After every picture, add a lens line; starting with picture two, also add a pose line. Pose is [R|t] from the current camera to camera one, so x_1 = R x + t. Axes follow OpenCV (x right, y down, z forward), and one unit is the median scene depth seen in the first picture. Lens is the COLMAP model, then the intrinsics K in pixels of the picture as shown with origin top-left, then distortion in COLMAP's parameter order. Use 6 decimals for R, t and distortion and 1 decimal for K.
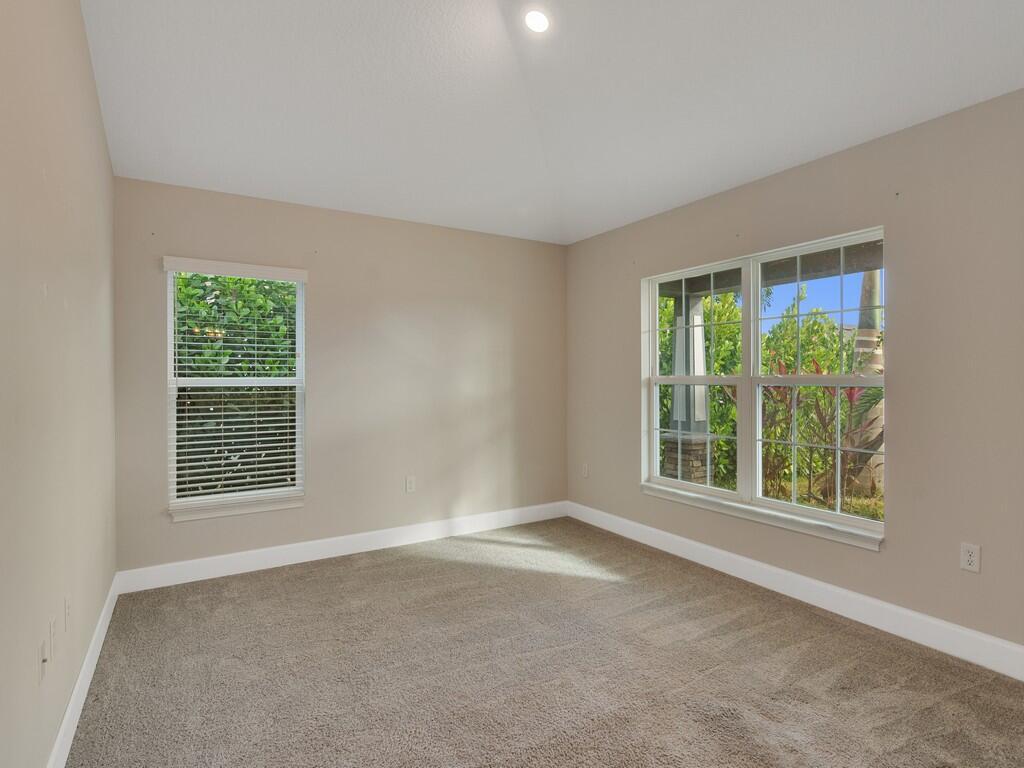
lens RADIAL K [[528.1, 0, 515.2], [0, 528.1, 387.5], [0, 0, 1]] dist [0.001669, 0.000264]
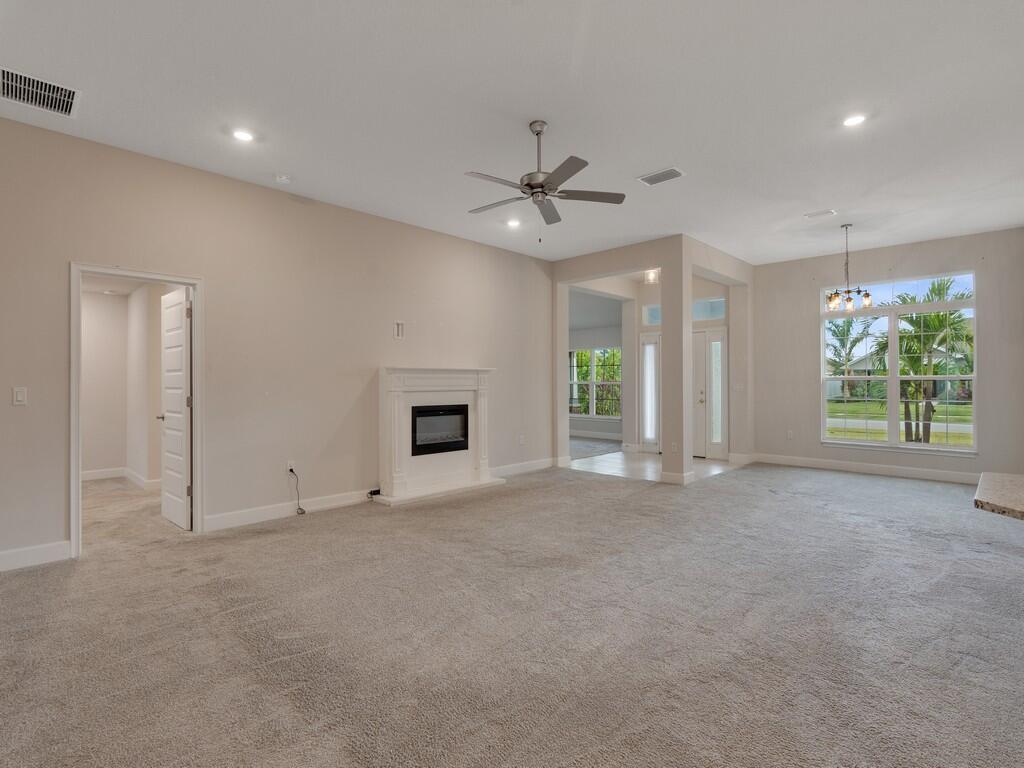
lens RADIAL K [[506.7, 0, 512.0], [0, 506.7, 384.0], [0, 0, 1]] dist [-0.000342, -0.000022]
pose [[0.968716, 0.001343, 0.248167, -0.526675], [0.001493, 0.999936, -0.011238, 0.017954], [-0.248167, 0.011257, 0.968652, -1.233518]]
